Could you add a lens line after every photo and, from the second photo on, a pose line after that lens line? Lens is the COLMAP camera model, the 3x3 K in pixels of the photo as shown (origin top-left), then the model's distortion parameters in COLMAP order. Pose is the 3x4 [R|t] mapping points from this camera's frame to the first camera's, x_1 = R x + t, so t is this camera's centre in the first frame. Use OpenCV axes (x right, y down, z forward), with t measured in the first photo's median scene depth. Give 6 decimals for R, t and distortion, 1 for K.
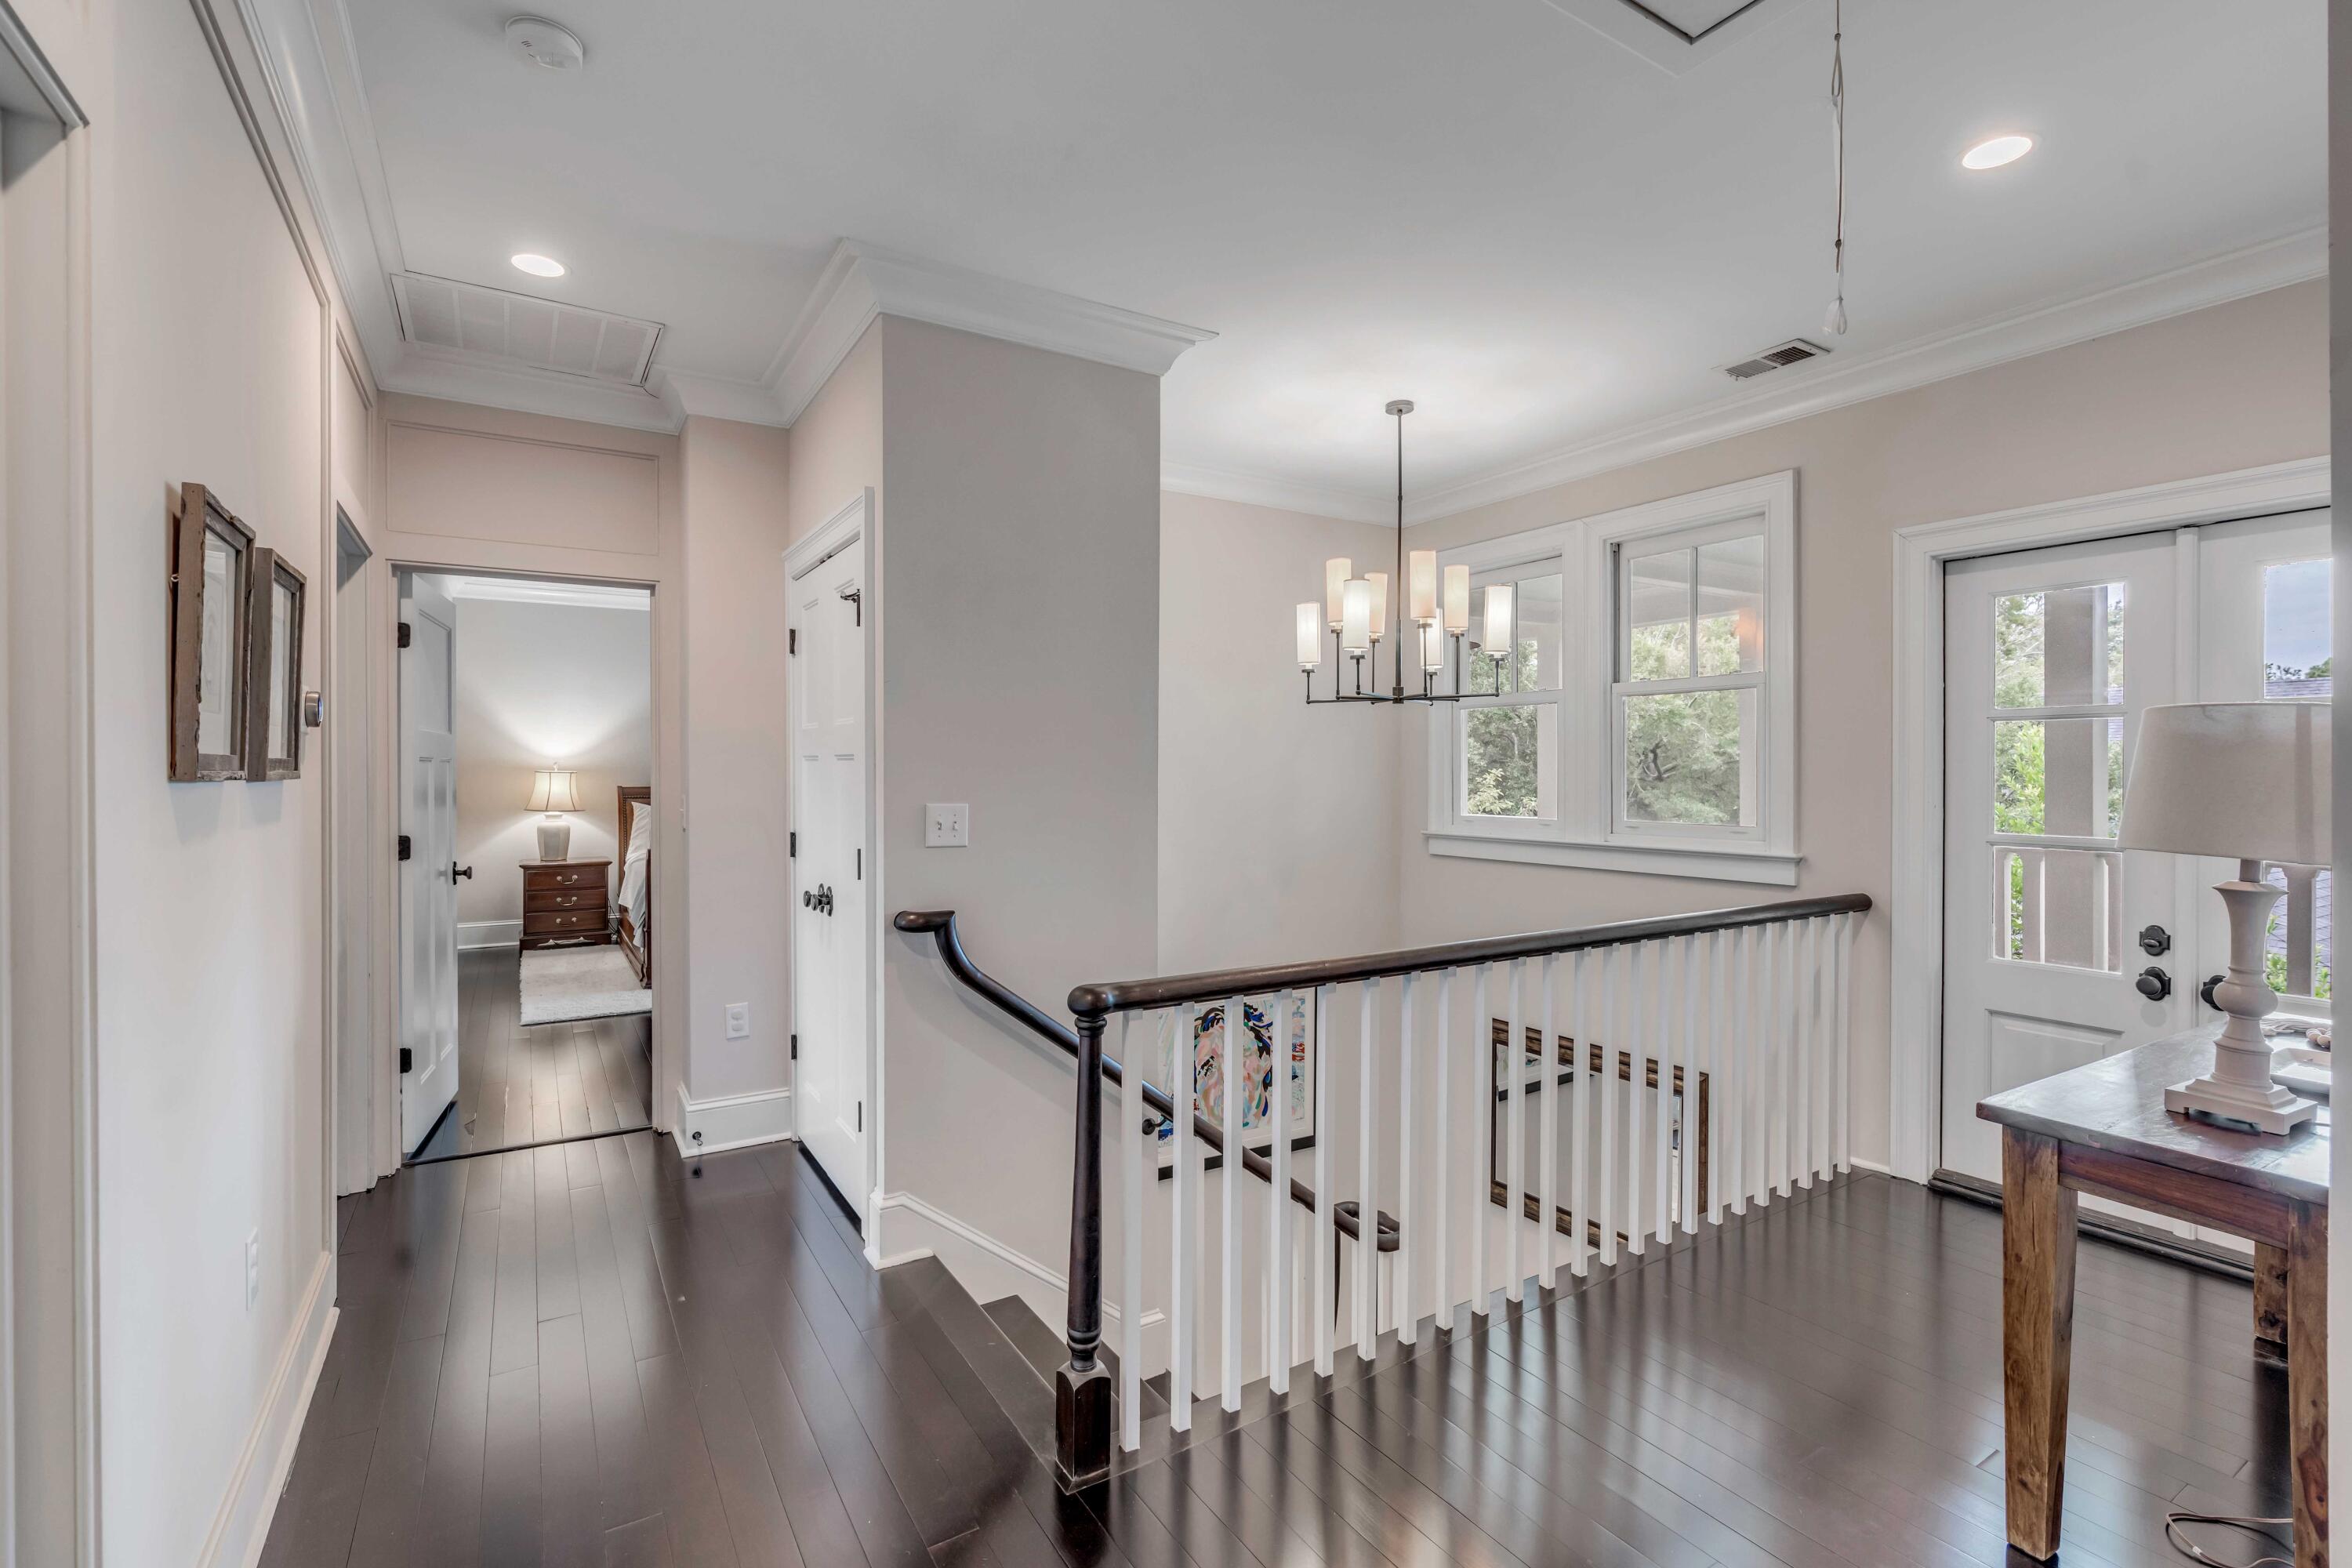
lens RADIAL K [[1059.3, 0, 1172.0], [0, 1059.3, 772.6], [0, 0, 1]] dist [-0.000259, 0.000230]
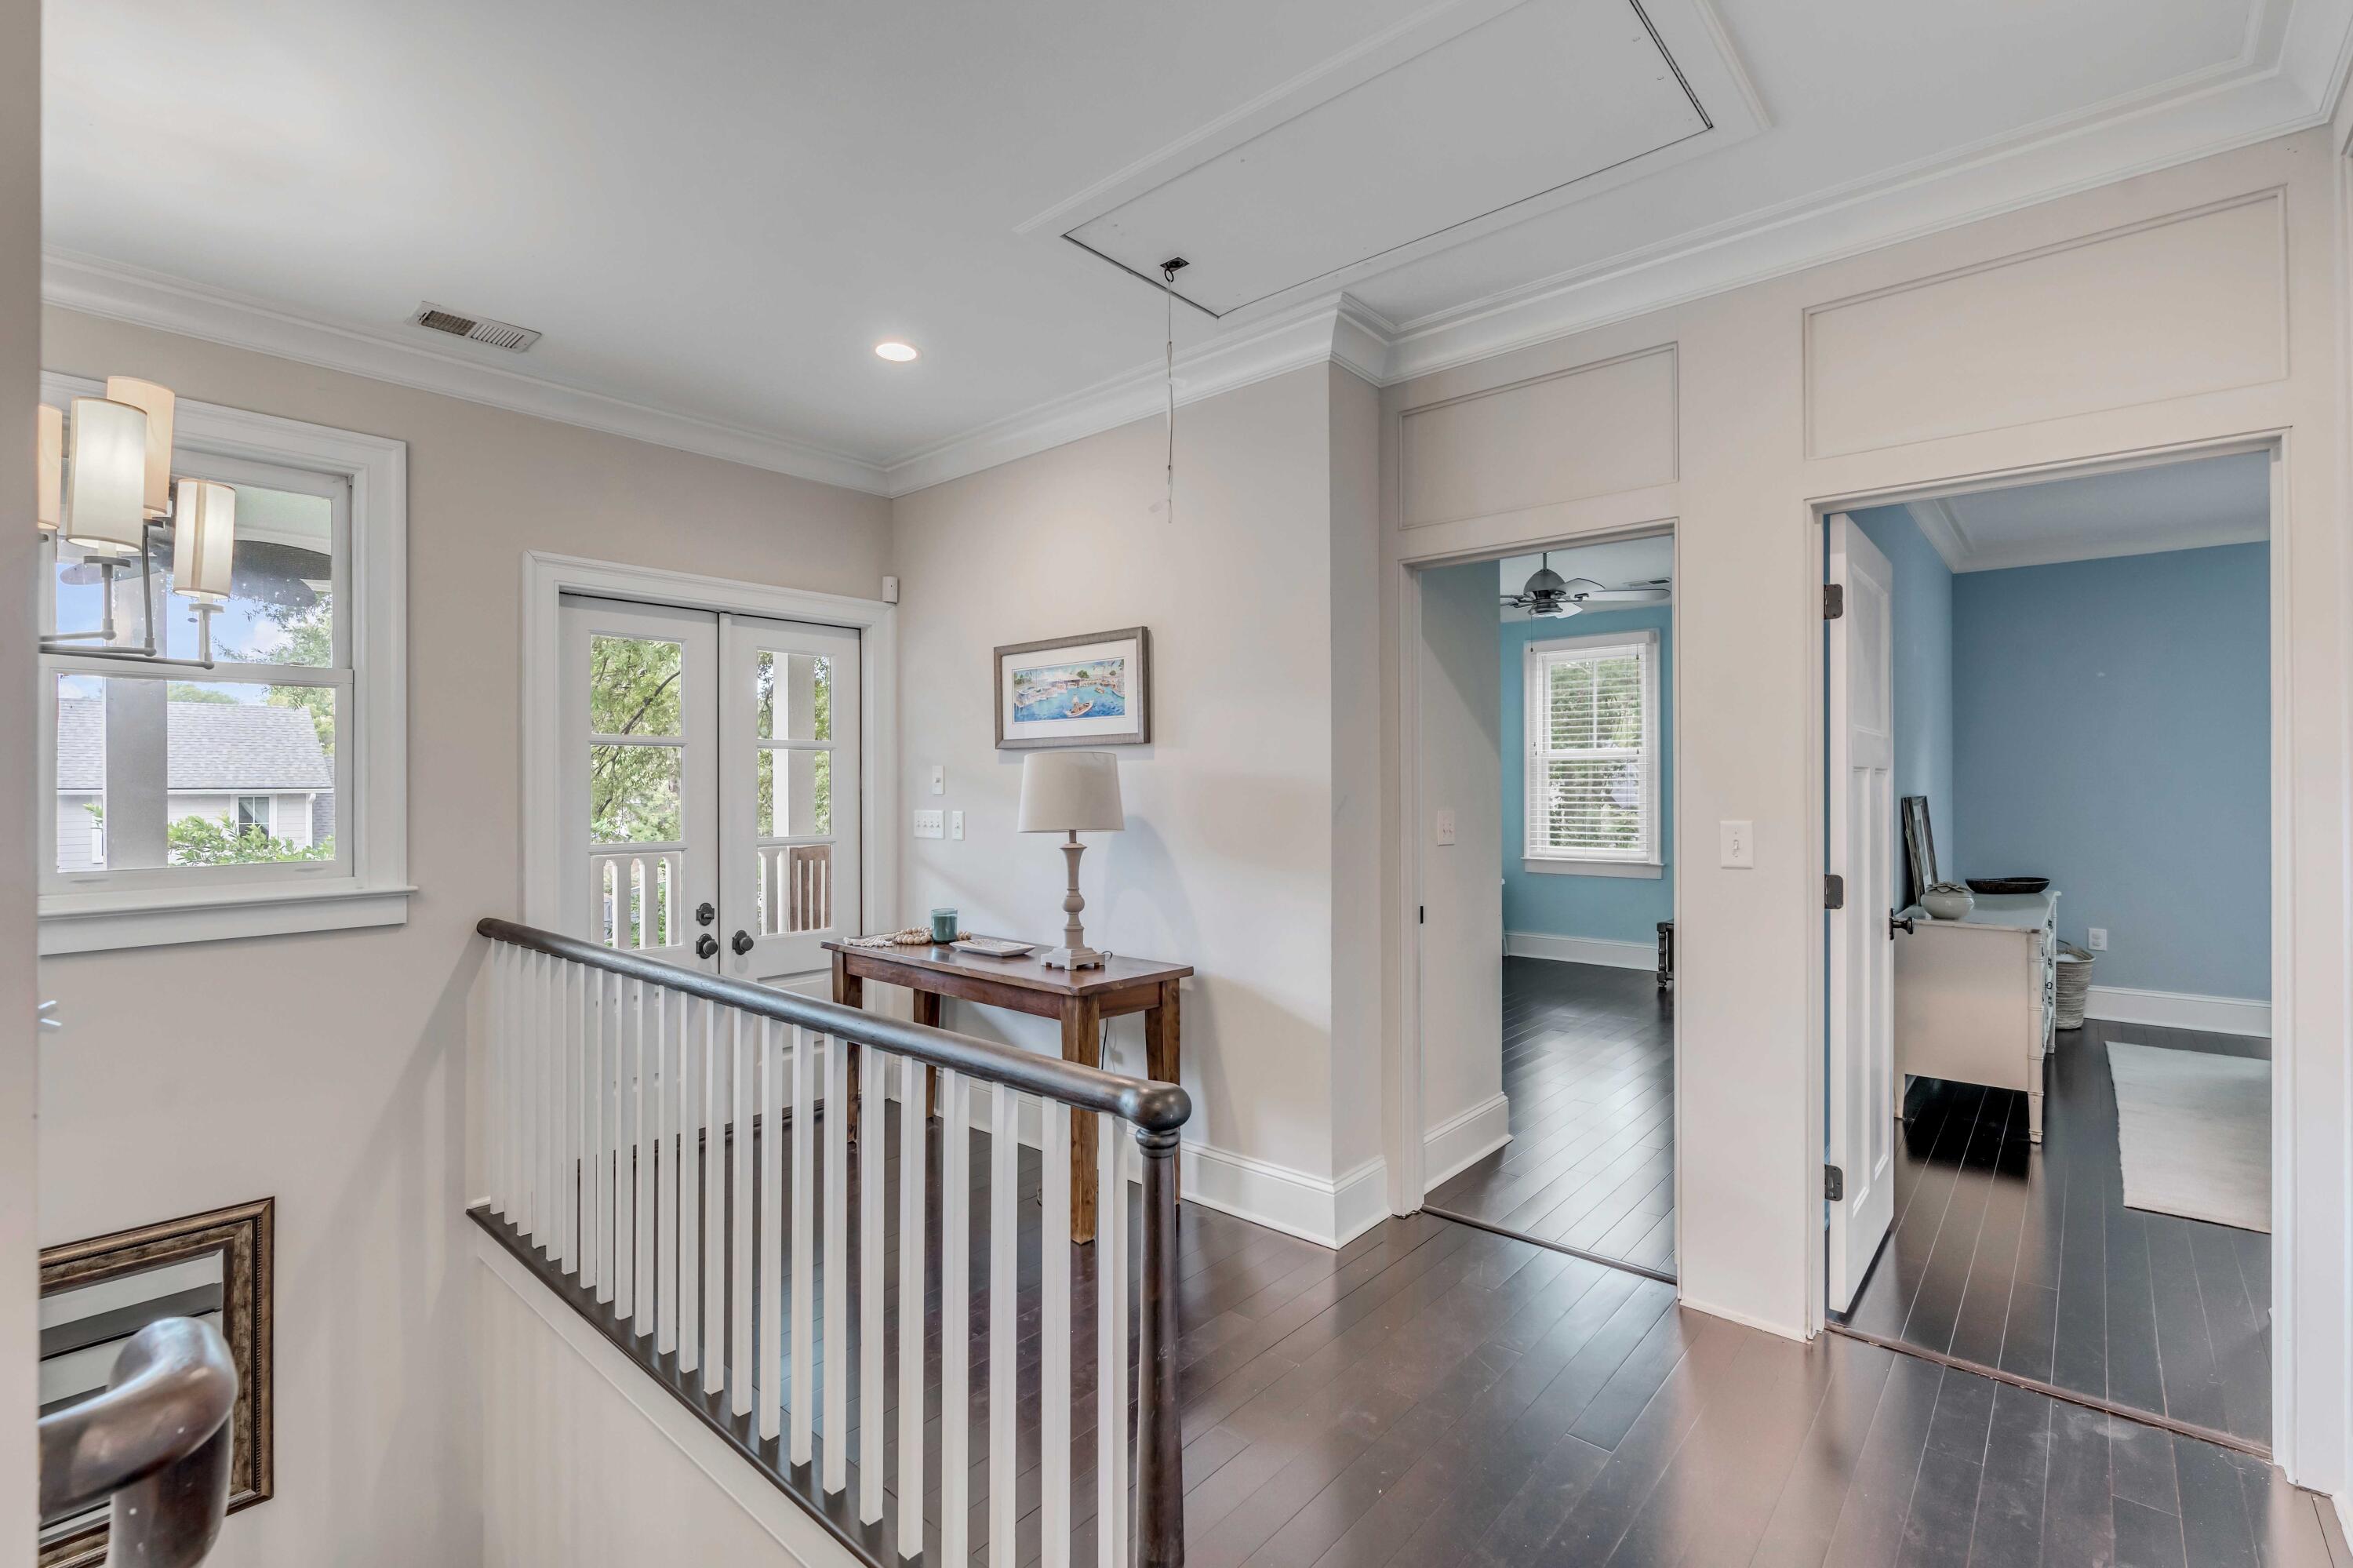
lens RADIAL K [[1059.8, 0, 1176.7], [0, 1059.8, 780.3], [0, 0, 1]] dist [-0.000259, 0.000230]
pose [[-0.293847, 0.003022, 0.955848, -0.525340], [0.008439, 0.999964, -0.000567, -0.005237], [-0.955815, 0.007900, -0.293862, 0.808995]]
